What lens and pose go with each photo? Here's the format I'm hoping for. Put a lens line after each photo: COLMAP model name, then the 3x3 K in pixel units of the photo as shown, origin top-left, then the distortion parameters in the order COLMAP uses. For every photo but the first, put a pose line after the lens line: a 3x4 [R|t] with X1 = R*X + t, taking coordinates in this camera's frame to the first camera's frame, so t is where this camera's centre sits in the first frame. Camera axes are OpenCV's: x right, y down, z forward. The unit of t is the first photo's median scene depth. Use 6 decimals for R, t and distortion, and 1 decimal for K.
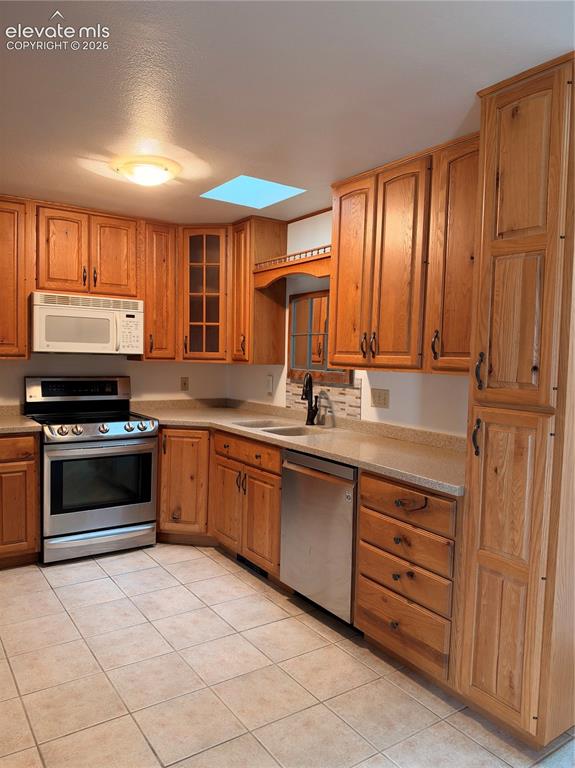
lens RADIAL K [[568.7, 0, 286.2], [0, 568.7, 387.3], [0, 0, 1]] dist [0.045541, -0.050342]
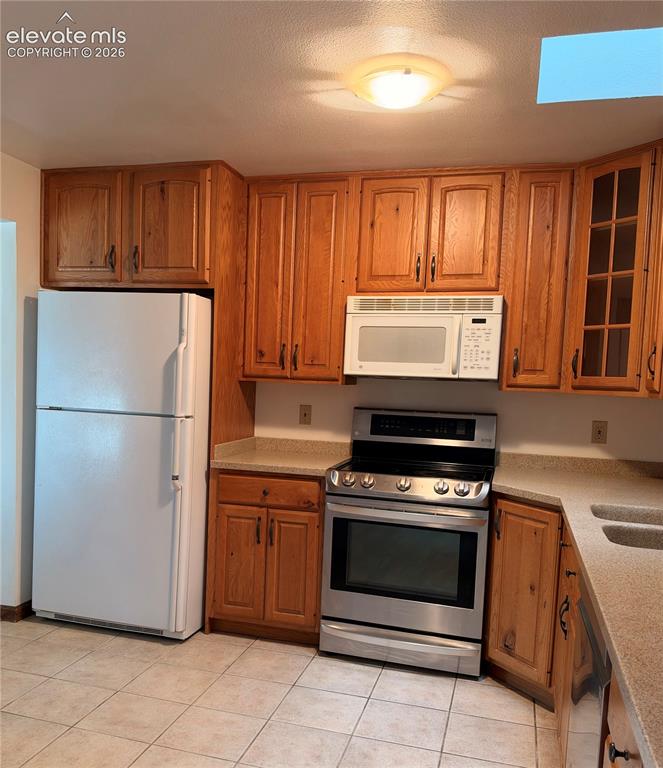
lens RADIAL K [[726.1, 0, 289.8], [0, 726.1, 433.7], [0, 0, 1]] dist [0.229581, -0.544290]
pose [[0.608343, 0.064955, -0.791012, 0.280102], [-0.066613, 0.997308, 0.030665, -0.007261], [0.790874, 0.034037, 0.611032, 0.322749]]
